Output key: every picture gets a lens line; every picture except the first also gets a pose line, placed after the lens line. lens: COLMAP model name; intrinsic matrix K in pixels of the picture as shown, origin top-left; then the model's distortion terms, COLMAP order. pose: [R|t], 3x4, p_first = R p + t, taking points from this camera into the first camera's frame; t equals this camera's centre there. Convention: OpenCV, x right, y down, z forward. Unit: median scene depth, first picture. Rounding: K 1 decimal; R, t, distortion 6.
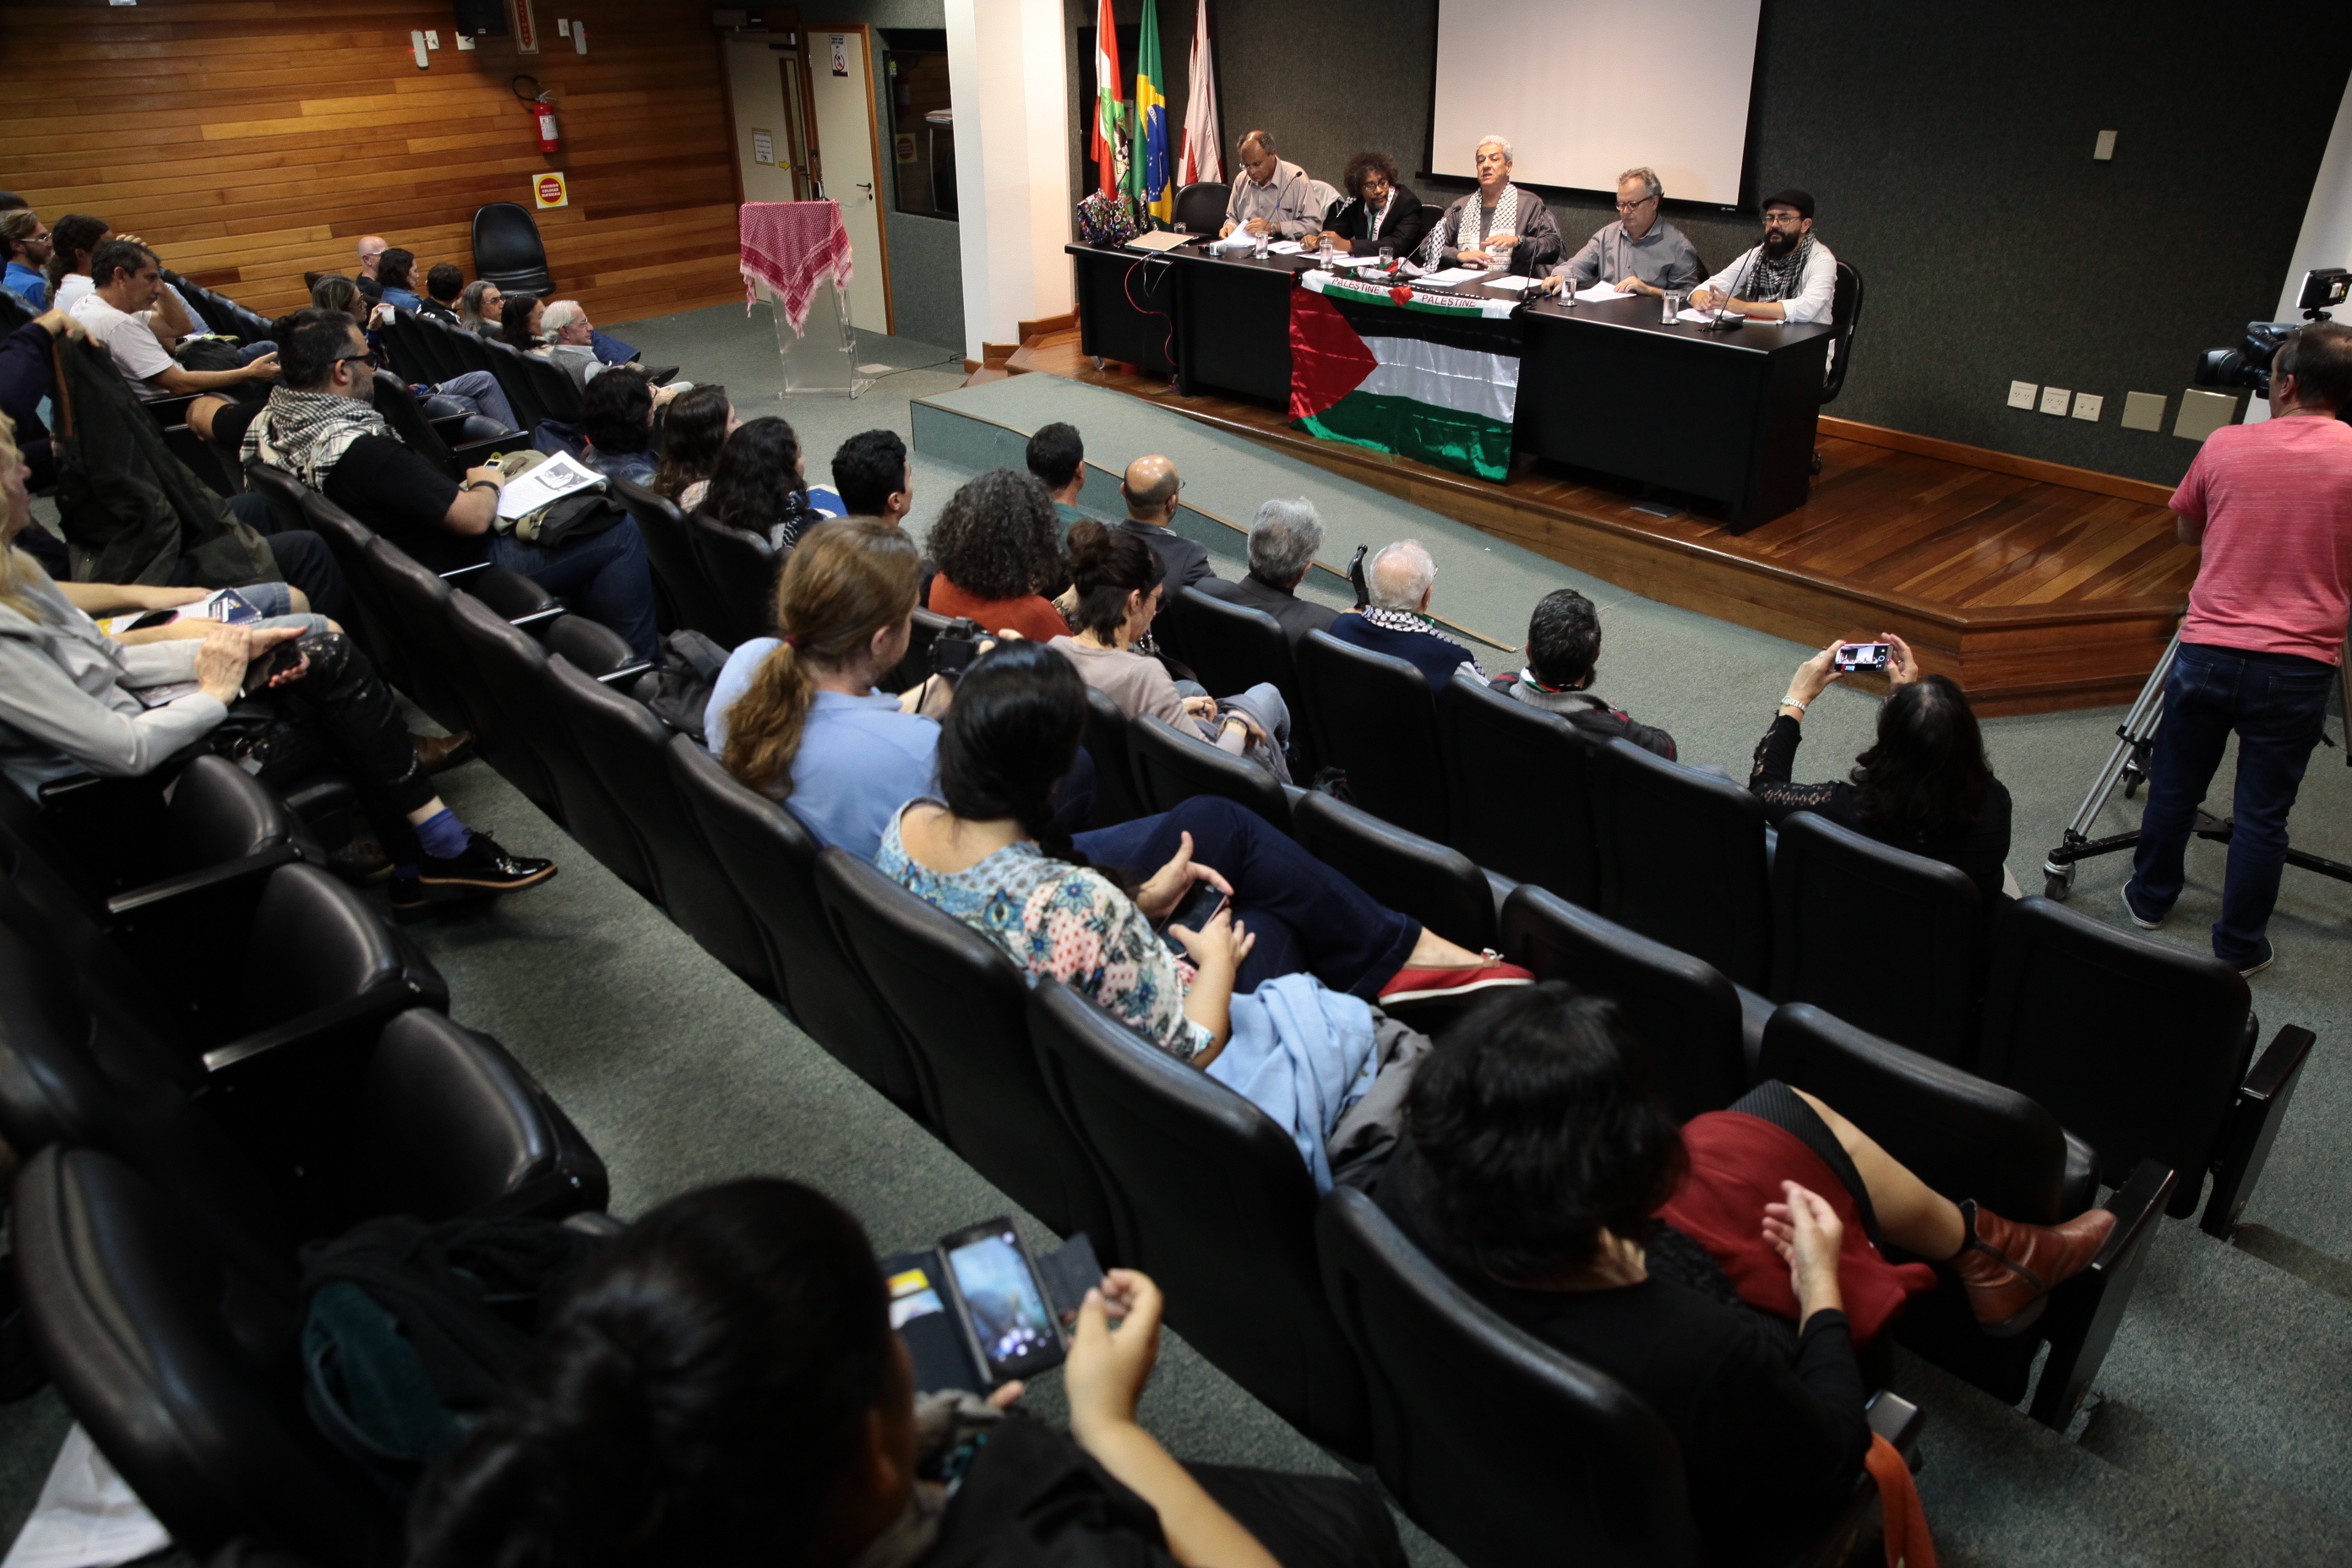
lens RADIAL K [[1600.3, 0, 1174.3], [0, 1600.3, 765.1], [0, 0, 1]] dist [-0.054119, 0.011870]
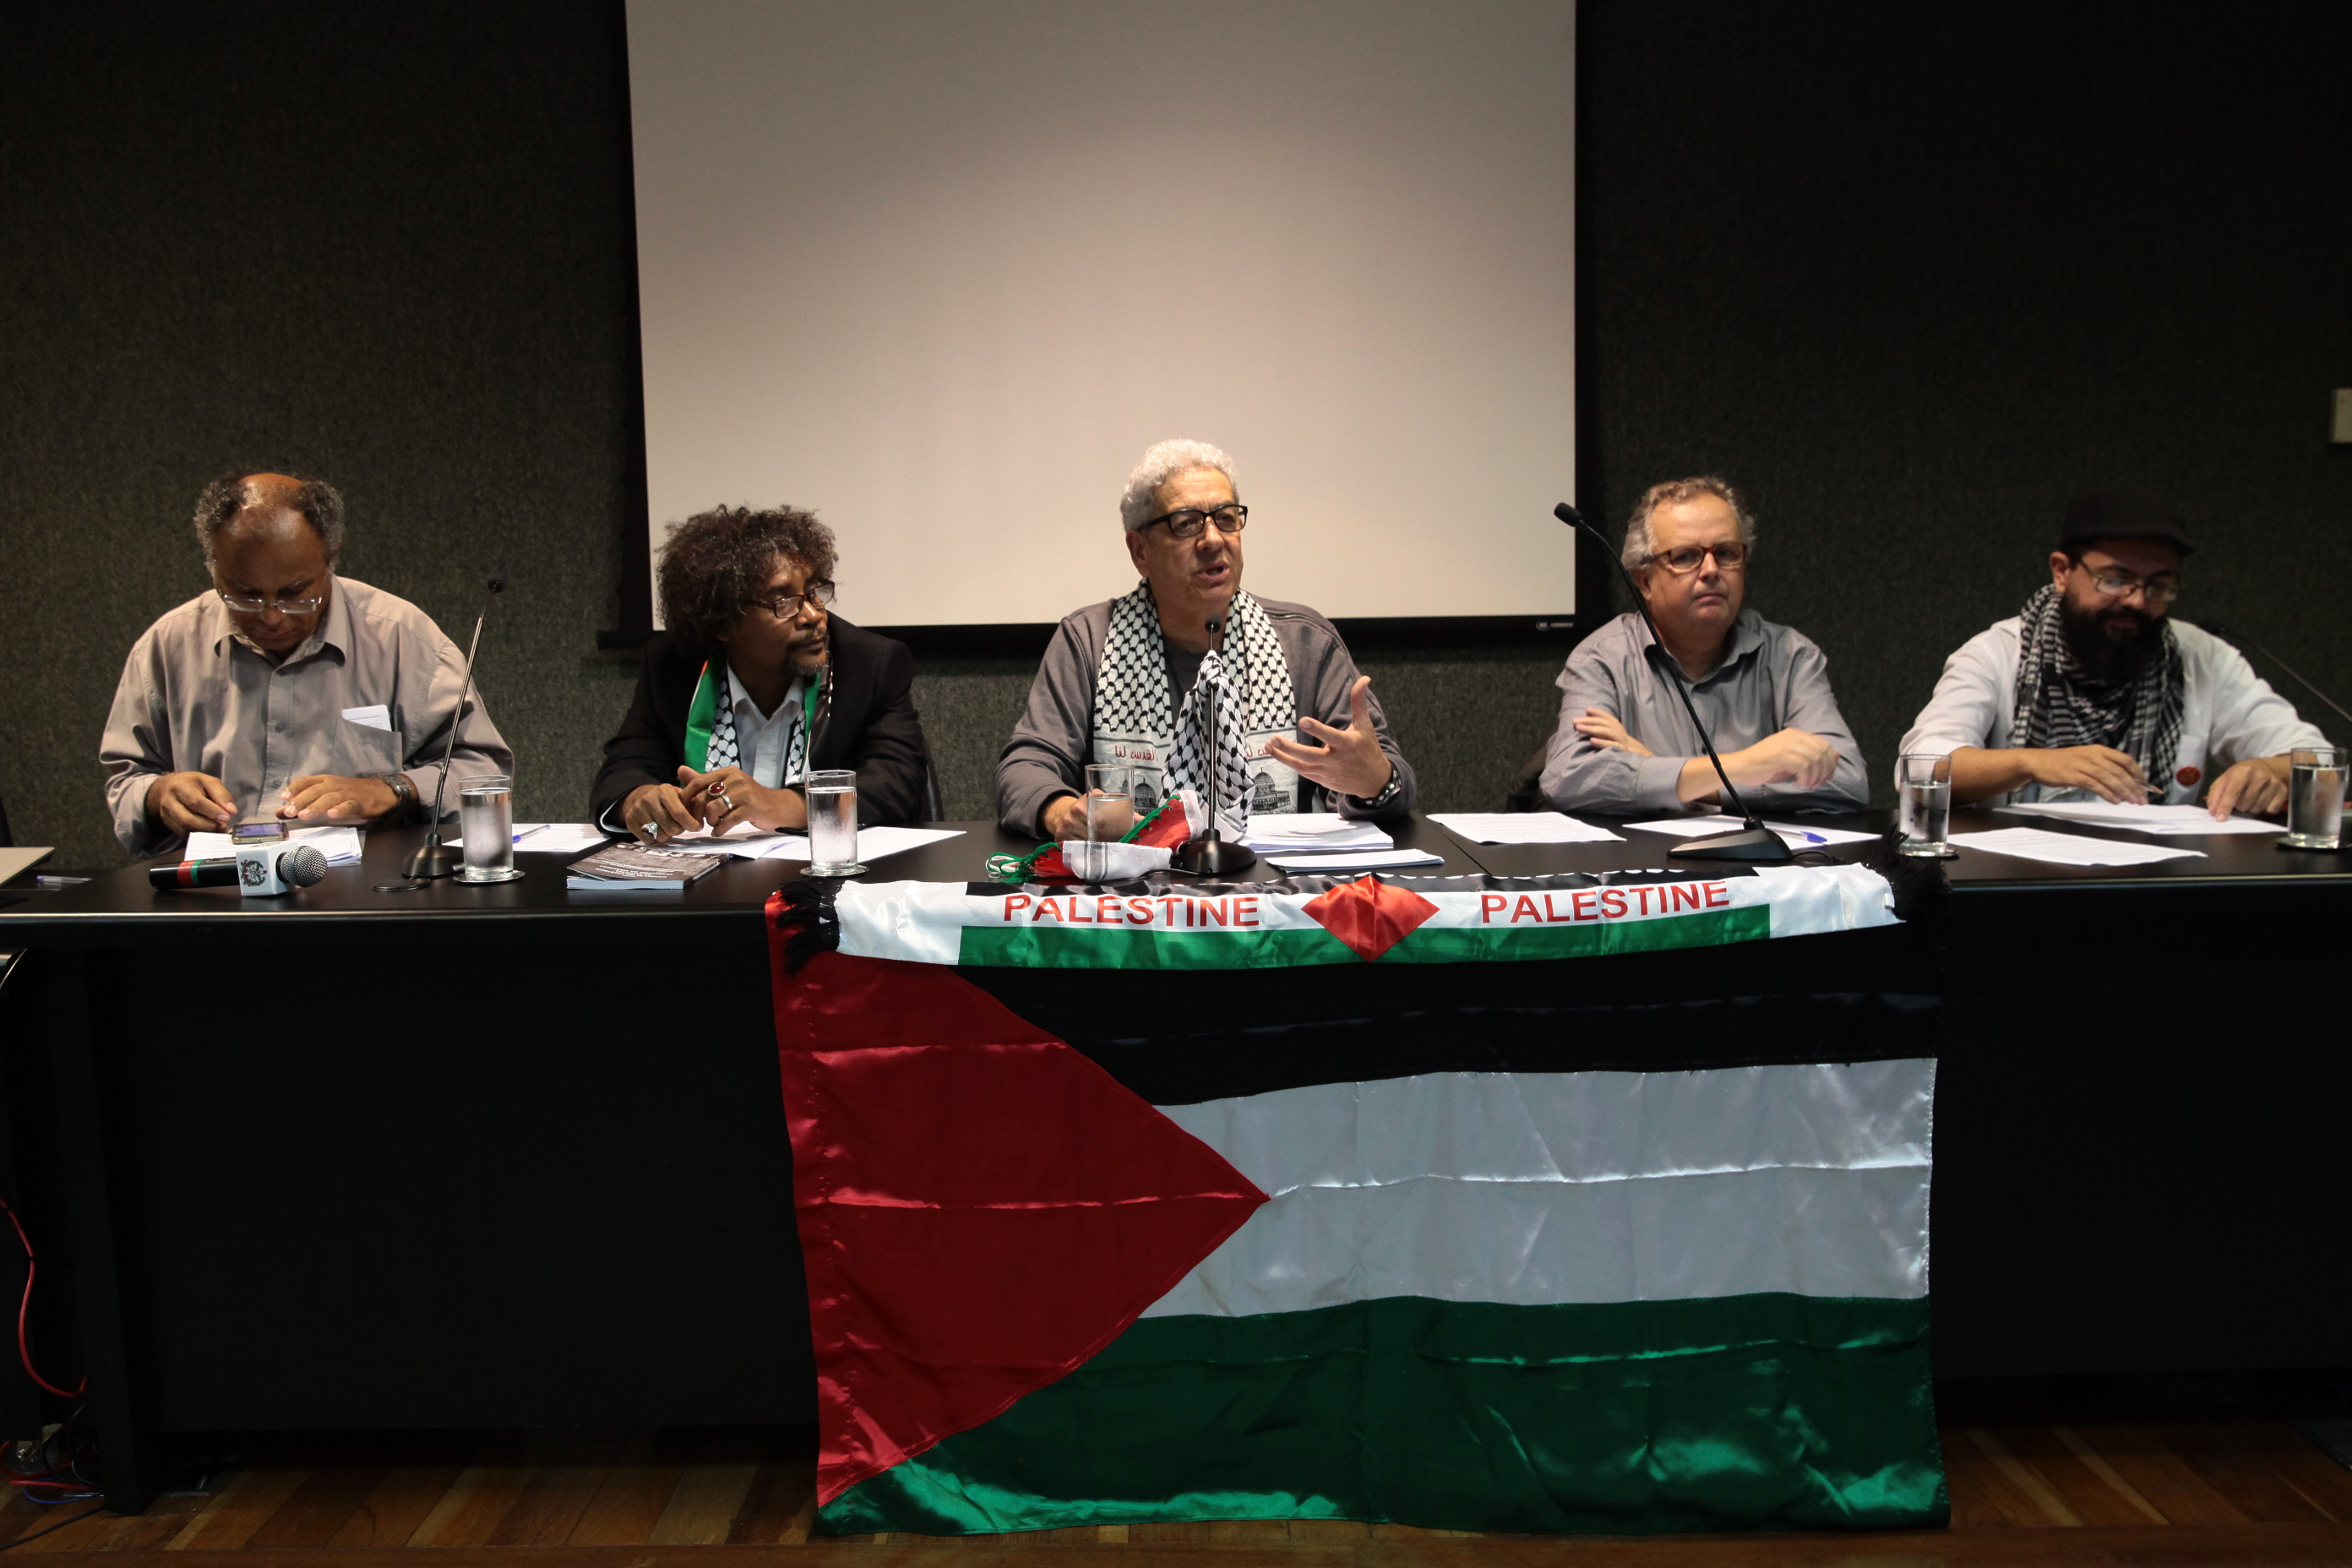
lens RADIAL K [[1832.1, 0, 1174.2], [0, 1832.1, 792.2], [0, 0, 1]] dist [-0.044830, 0.034036]
pose [[0.673151, -0.084548, 0.734656, -0.087372], [0.338041, 0.918755, -0.204005, -0.262141], [-0.657721, 0.385670, 0.647041, 0.818720]]
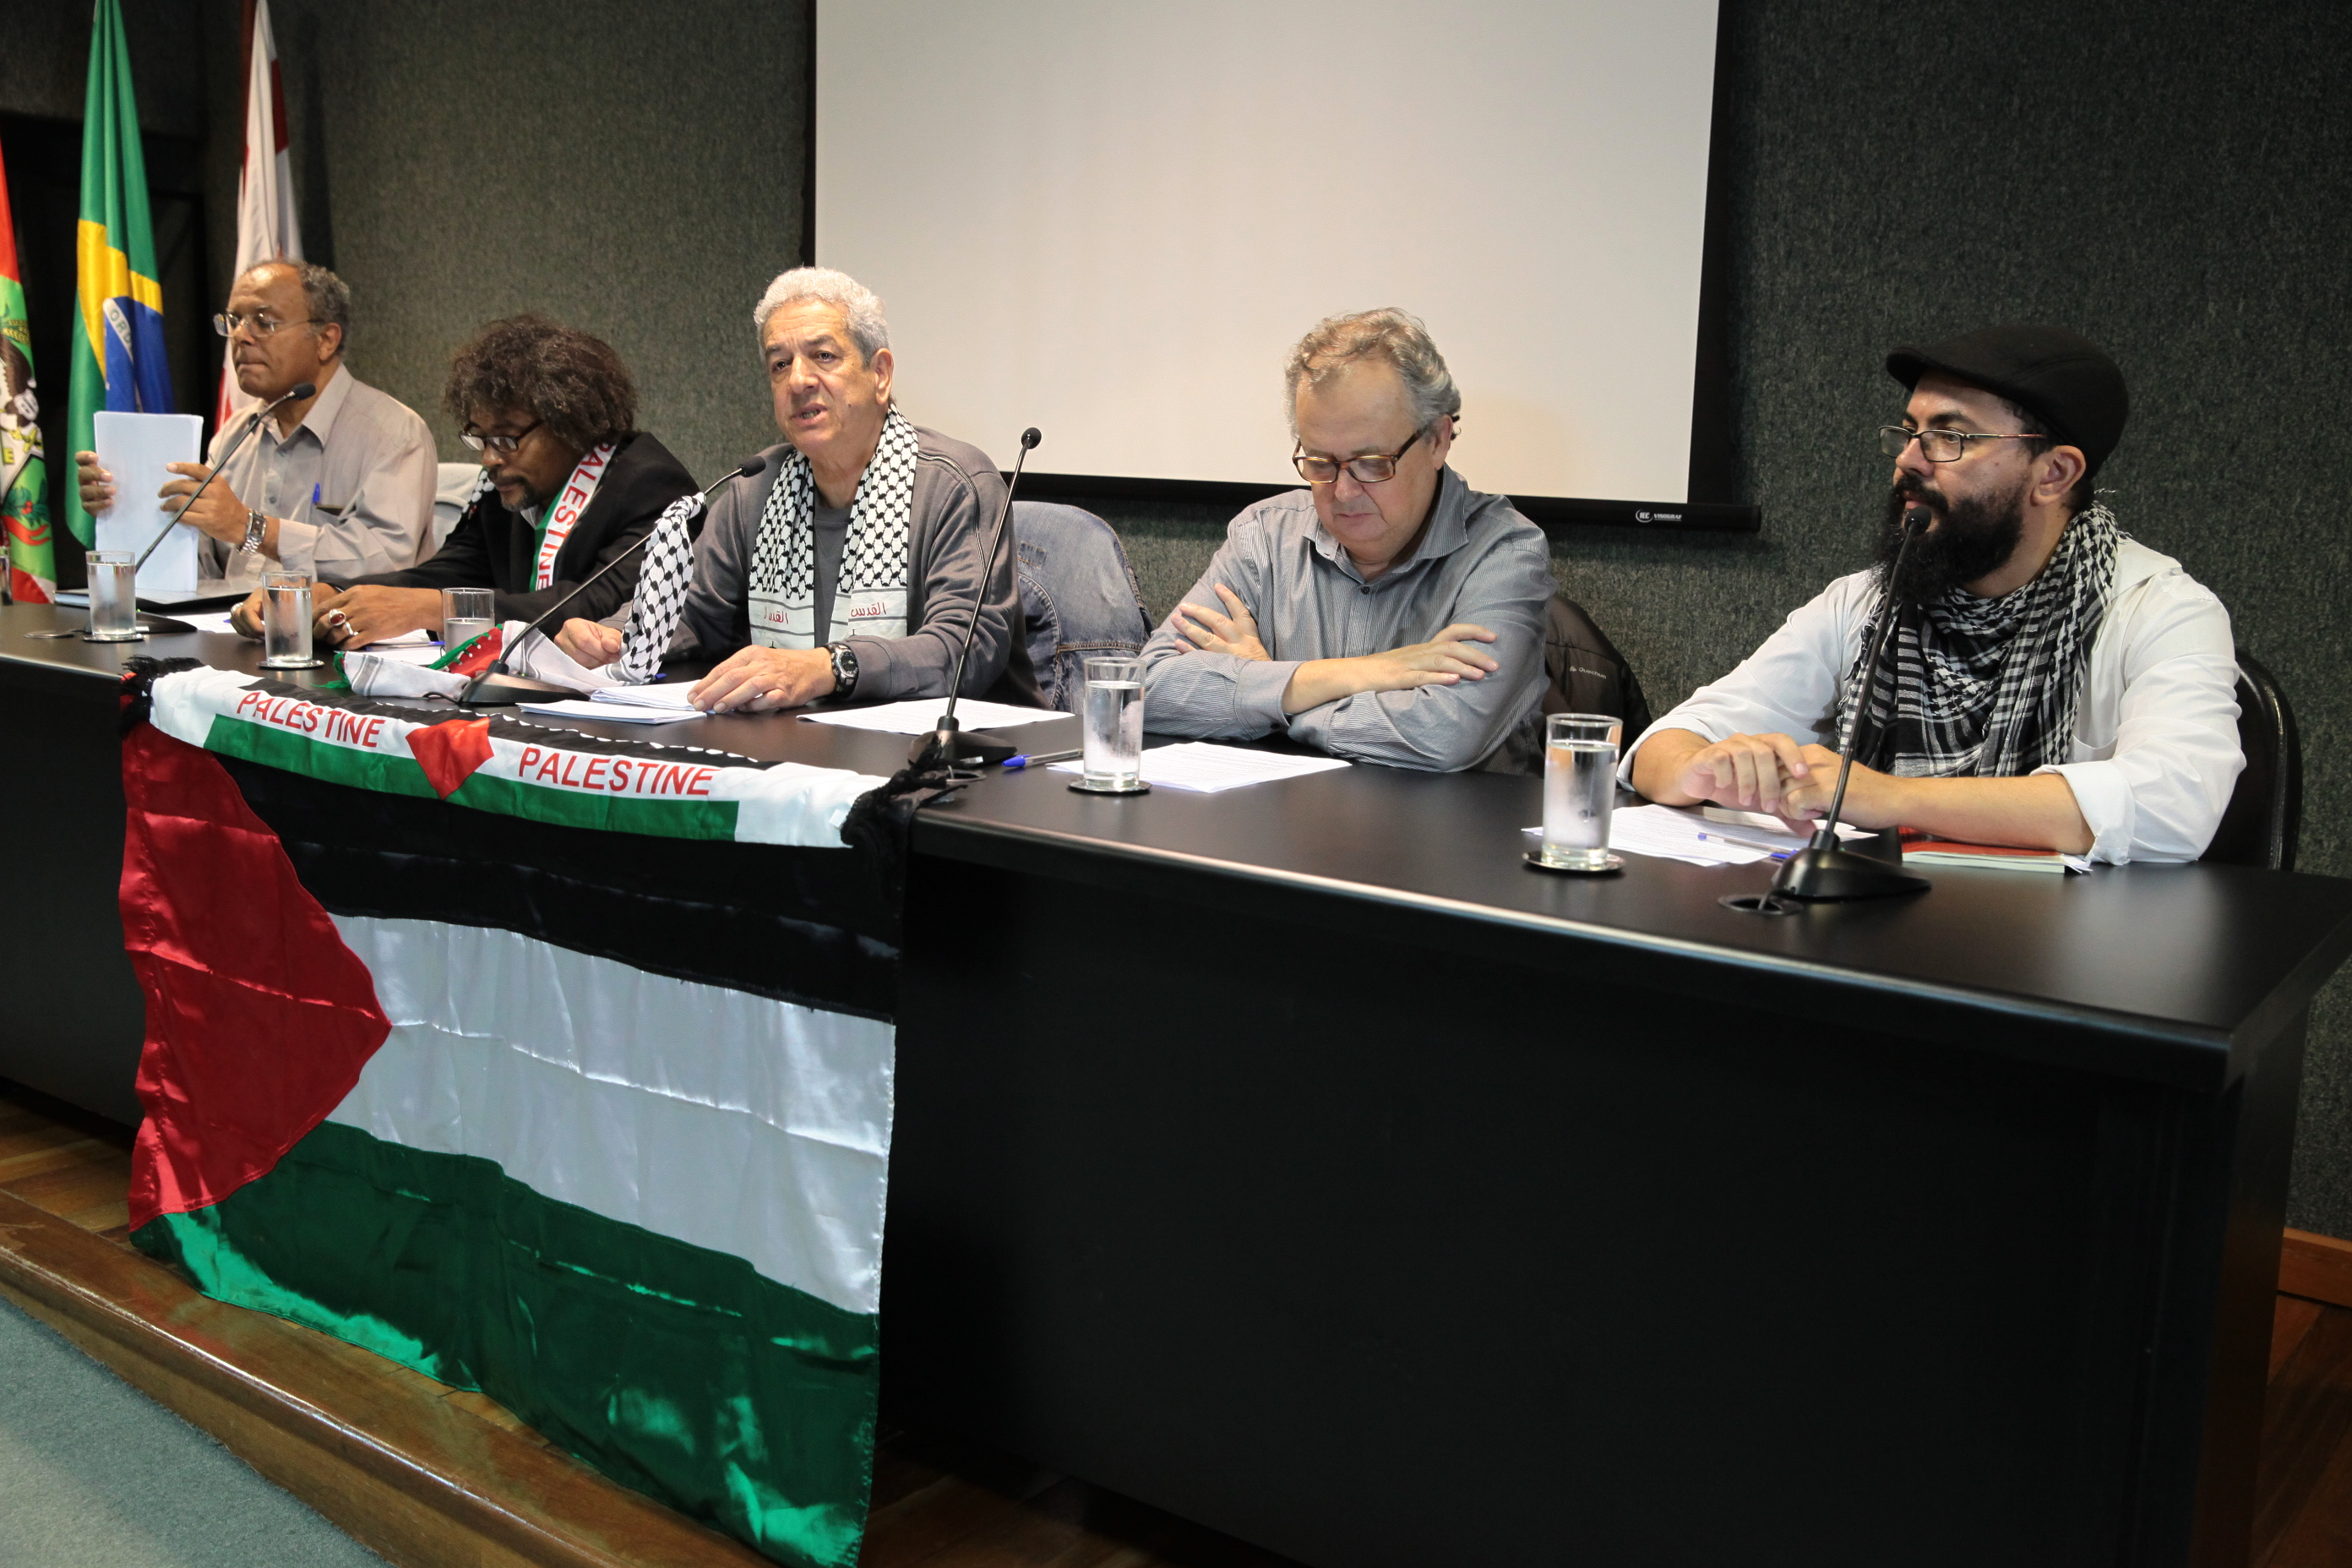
lens RADIAL K [[2218.8, 0, 1172.9], [0, 2218.8, 779.2], [0, 0, 1]] dist [0.009377, 0.000000]
pose [[0.983287, 0.018434, 0.181126, 0.187739], [0.037676, 0.952723, -0.301494, -0.183719], [-0.178120, 0.303279, 0.936106, 0.659366]]
